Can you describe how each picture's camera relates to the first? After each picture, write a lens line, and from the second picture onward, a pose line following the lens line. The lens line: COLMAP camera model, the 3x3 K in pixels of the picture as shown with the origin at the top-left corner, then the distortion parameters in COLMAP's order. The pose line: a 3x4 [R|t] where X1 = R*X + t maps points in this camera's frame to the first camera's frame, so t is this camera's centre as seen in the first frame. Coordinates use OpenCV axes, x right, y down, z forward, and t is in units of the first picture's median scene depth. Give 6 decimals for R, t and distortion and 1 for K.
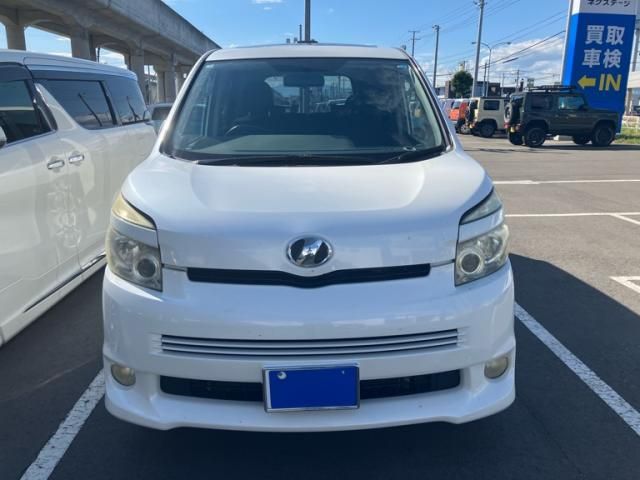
lens RADIAL K [[533.6, 0, 320.0], [0, 533.6, 240.0], [0, 0, 1]] dist [0.006245, 0.005673]
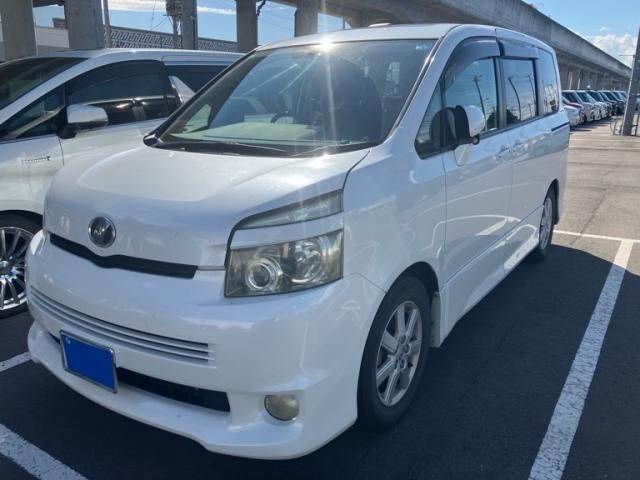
lens RADIAL K [[533.6, 0, 320.0], [0, 533.6, 240.0], [0, 0, 1]] dist [0.006245, 0.005673]
pose [[0.800670, 0.154251, -0.578907, 0.871603], [-0.145364, 0.987430, 0.062054, -0.083534], [0.581202, 0.034468, 0.813029, 0.375938]]
